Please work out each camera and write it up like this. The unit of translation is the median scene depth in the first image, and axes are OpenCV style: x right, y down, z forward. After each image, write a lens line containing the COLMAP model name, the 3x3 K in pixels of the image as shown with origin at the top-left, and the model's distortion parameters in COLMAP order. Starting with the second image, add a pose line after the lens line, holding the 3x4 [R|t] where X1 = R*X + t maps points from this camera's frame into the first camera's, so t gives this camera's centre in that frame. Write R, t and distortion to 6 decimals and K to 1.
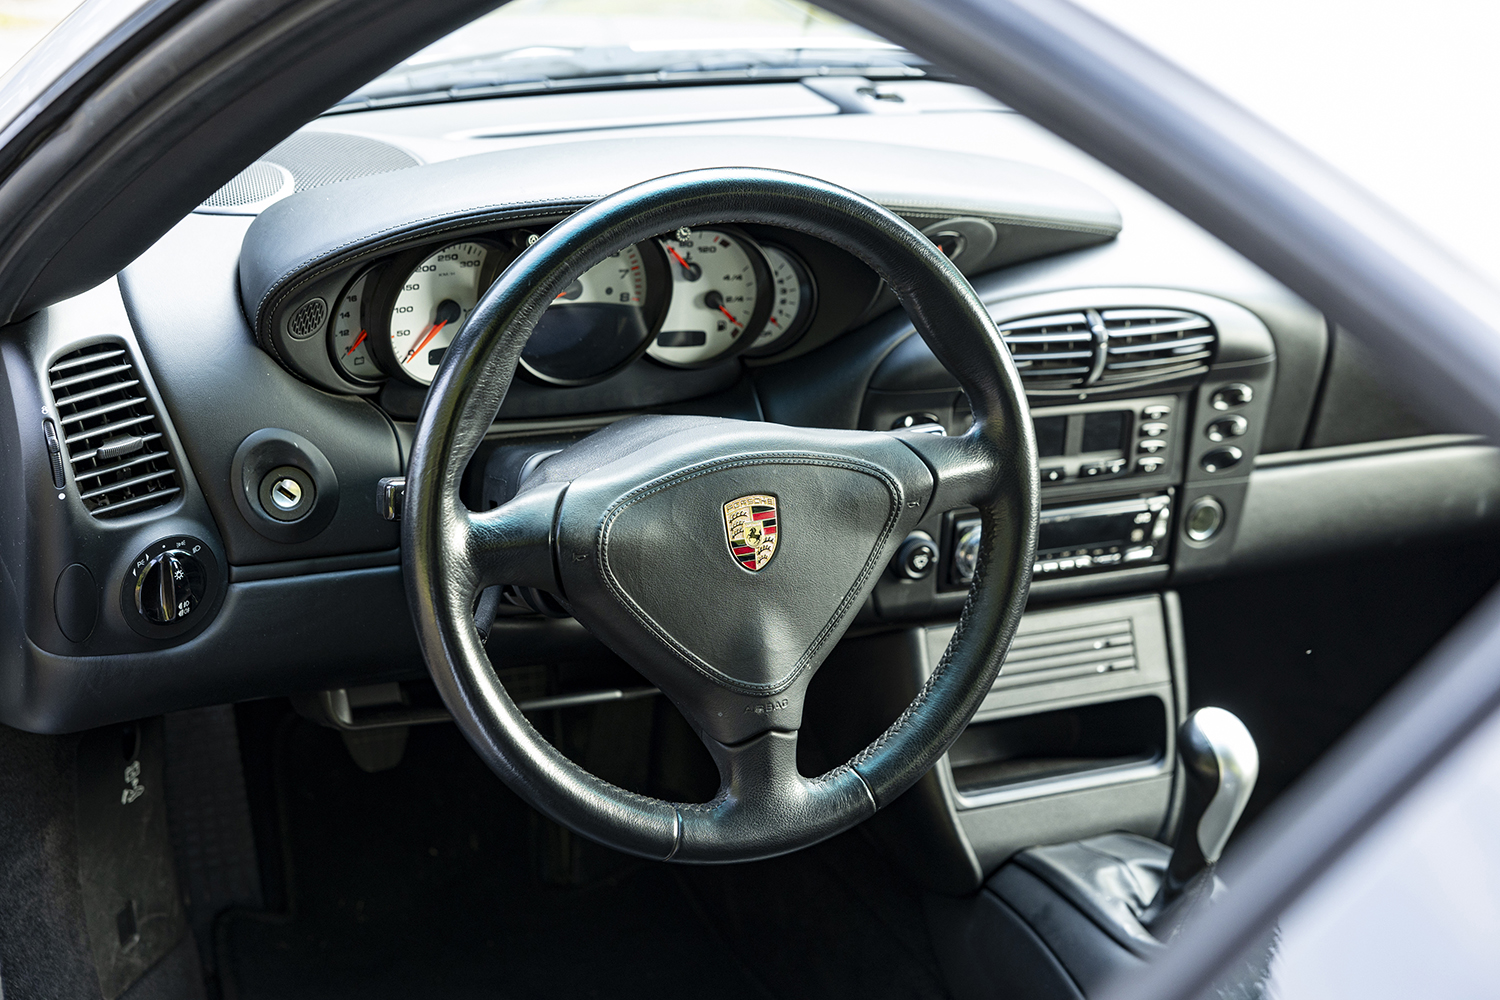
lens RADIAL K [[2477.7, 0, 750.0], [0, 2477.7, 500.0], [0, 0, 1]] dist [-0.004818, 0.017837]
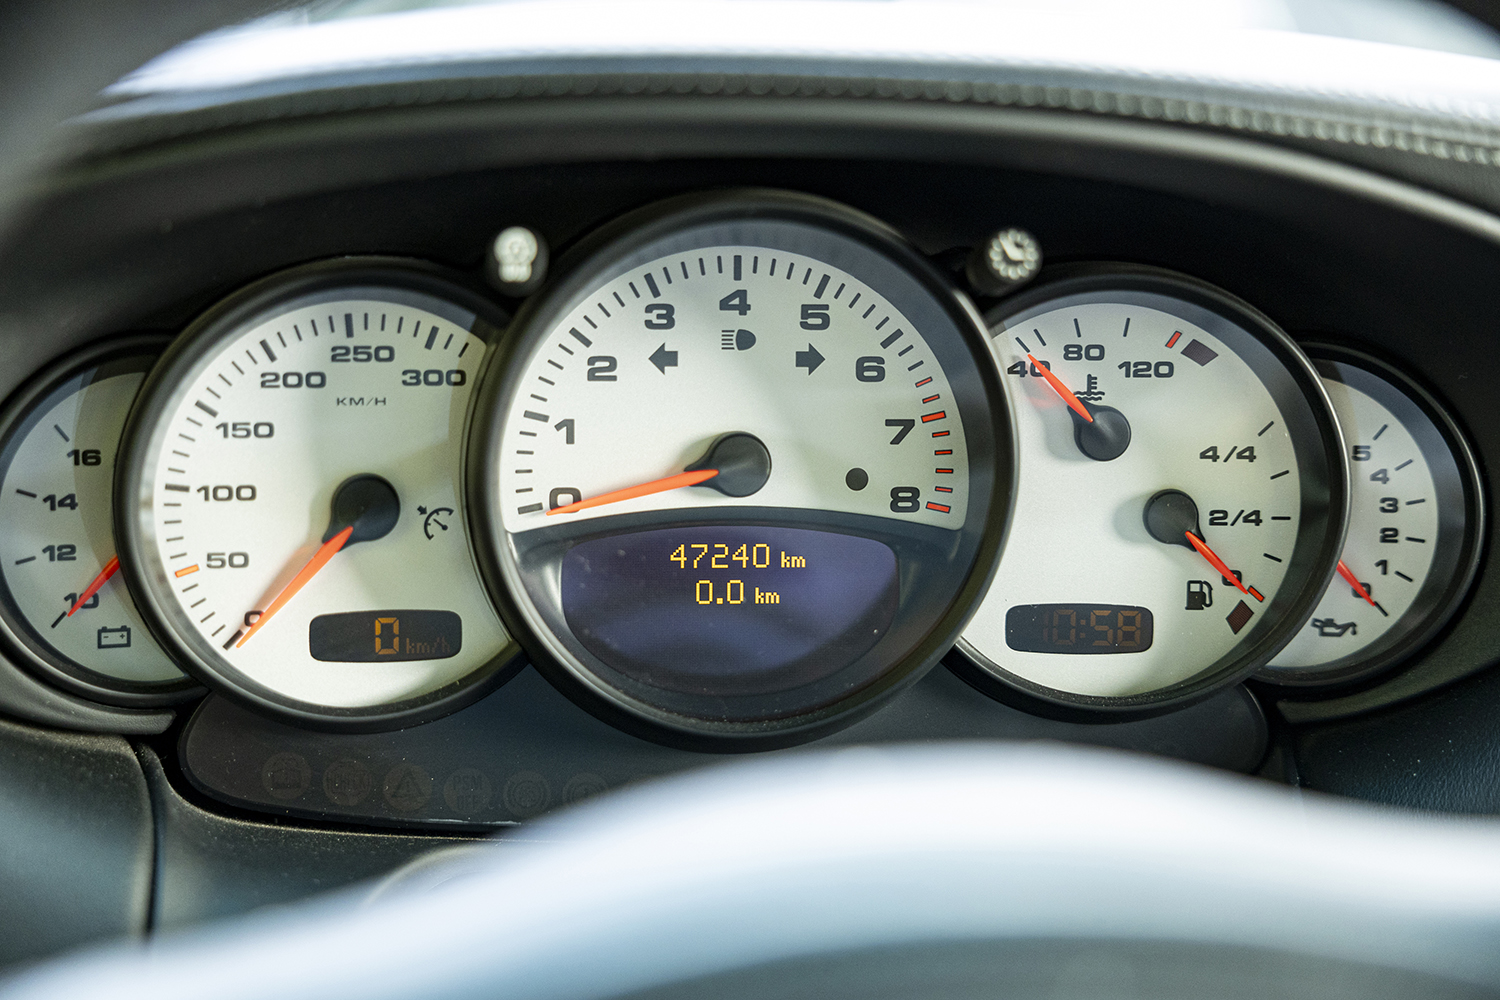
lens RADIAL K [[2240.9, 0, 750.0], [0, 2240.9, 500.0], [0, 0, 1]] dist [-0.029455, -0.045922]
pose [[0.934527, -0.020010, -0.355329, 0.042206], [-0.066551, 0.970981, -0.229711, -0.006780], [0.349614, 0.238319, 0.906076, 0.697716]]
